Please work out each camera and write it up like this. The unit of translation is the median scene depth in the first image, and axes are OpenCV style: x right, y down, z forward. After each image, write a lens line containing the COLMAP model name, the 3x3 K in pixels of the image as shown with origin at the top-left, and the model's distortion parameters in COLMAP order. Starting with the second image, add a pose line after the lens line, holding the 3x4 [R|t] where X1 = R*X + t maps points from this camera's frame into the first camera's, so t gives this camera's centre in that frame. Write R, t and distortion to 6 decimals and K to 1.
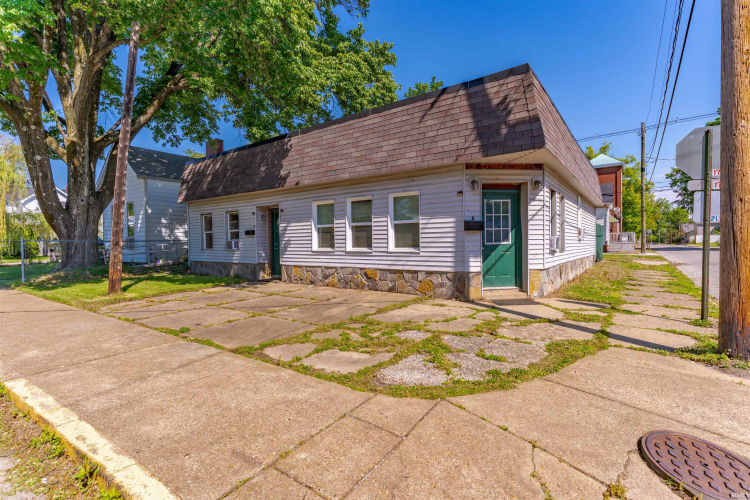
lens RADIAL K [[359.4, 0, 372.9], [0, 359.4, 252.8], [0, 0, 1]] dist [0.002708, 0.000463]
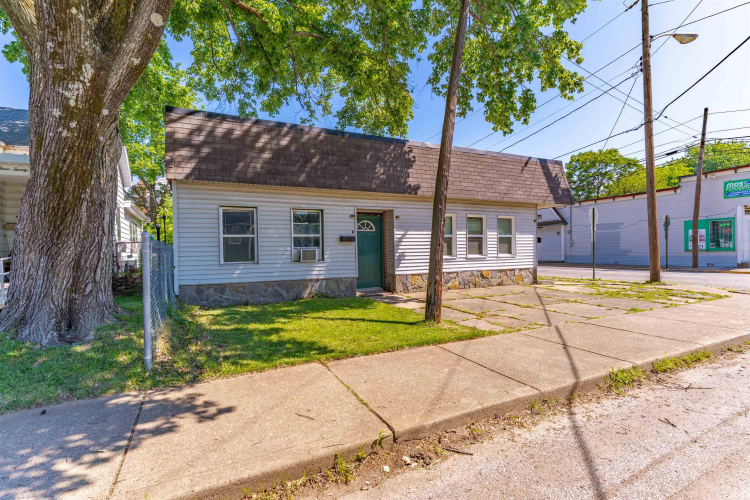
lens RADIAL K [[339.9, 0, 373.1], [0, 339.9, 243.0], [0, 0, 1]] dist [0.018179, 0.000386]
pose [[0.477209, 0.018711, 0.878591, -1.283807], [0.035299, 0.998558, -0.040438, -0.019129], [-0.878081, 0.050311, 0.475860, 0.759048]]
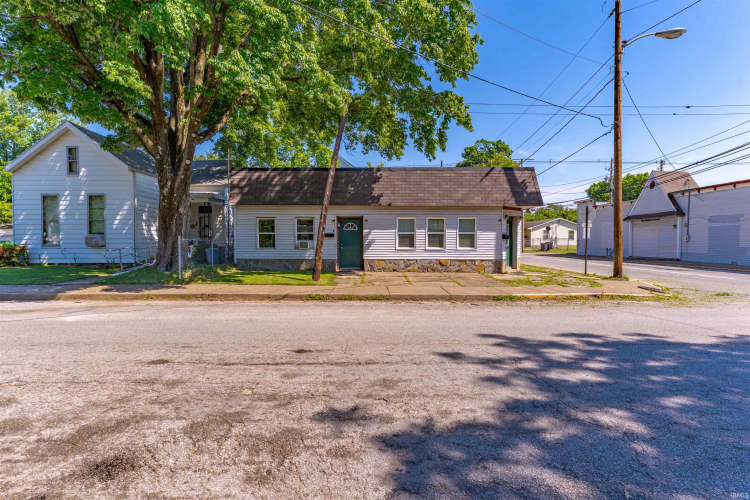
lens RADIAL K [[358.2, 0, 376.3], [0, 358.2, 248.1], [0, 0, 1]] dist [0.003470, 0.000584]
pose [[0.801156, -0.001862, 0.598453, -1.269863], [0.006730, 0.999960, -0.005899, -0.002393], [-0.598418, 0.008753, 0.801136, -0.168634]]
